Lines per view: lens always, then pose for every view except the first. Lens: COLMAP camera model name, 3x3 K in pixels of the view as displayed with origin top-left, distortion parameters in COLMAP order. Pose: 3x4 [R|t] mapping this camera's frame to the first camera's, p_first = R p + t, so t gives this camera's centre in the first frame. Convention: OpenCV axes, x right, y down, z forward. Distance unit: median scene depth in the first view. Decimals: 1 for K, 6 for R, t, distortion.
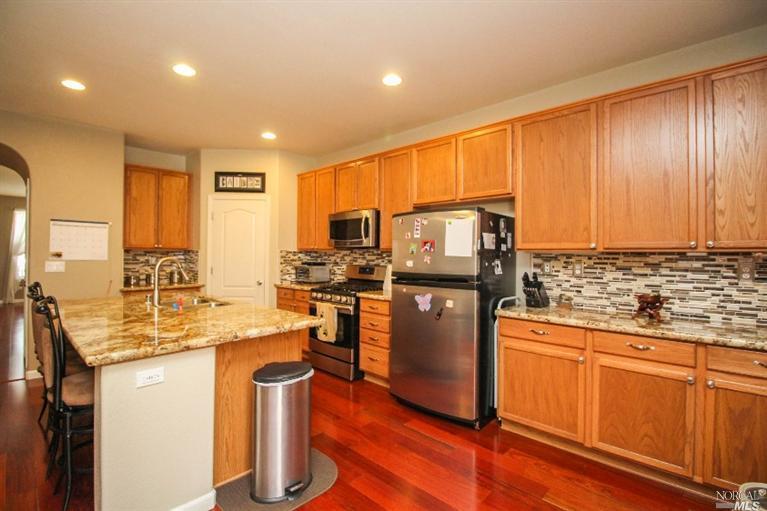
lens RADIAL K [[353.3, 0, 384.4], [0, 353.3, 252.2], [0, 0, 1]] dist [-0.002129, -0.012971]
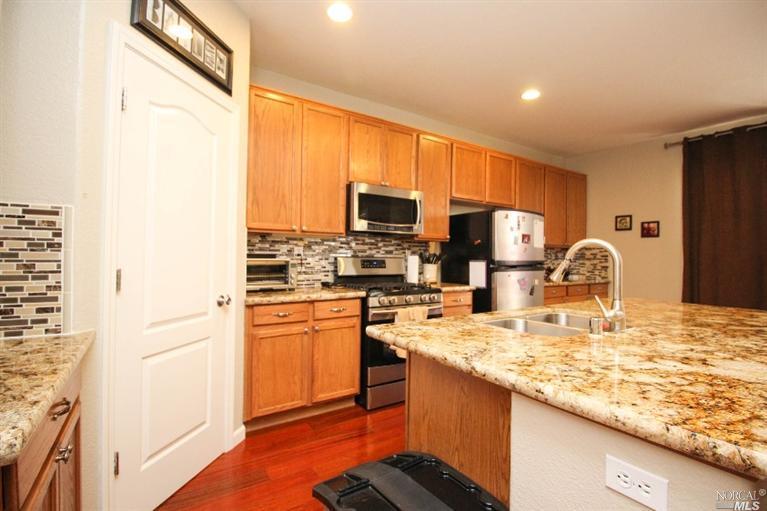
lens RADIAL K [[354.6, 0, 384.7], [0, 354.6, 253.7], [0, 0, 1]] dist [-0.000712, -0.013889]
pose [[0.223746, 0.002533, 0.974644, -1.210022], [-0.018360, 0.999830, 0.001616, 0.041211], [-0.974475, -0.018257, 0.223754, 1.184825]]
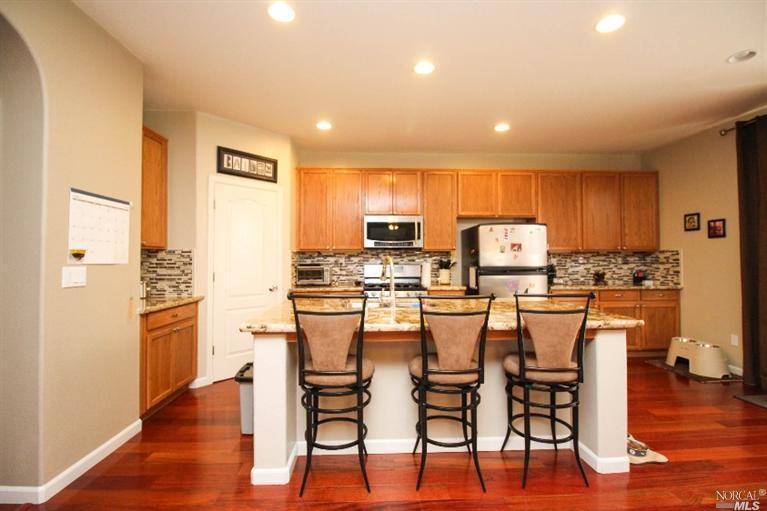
lens RADIAL K [[354.6, 0, 384.7], [0, 354.6, 253.7], [0, 0, 1]] dist [-0.000712, -0.013889]
pose [[0.697477, 0.001402, 0.716606, -1.286260], [0.003283, 0.999981, -0.005152, 0.013506], [-0.716600, 0.005946, 0.697459, 0.355501]]
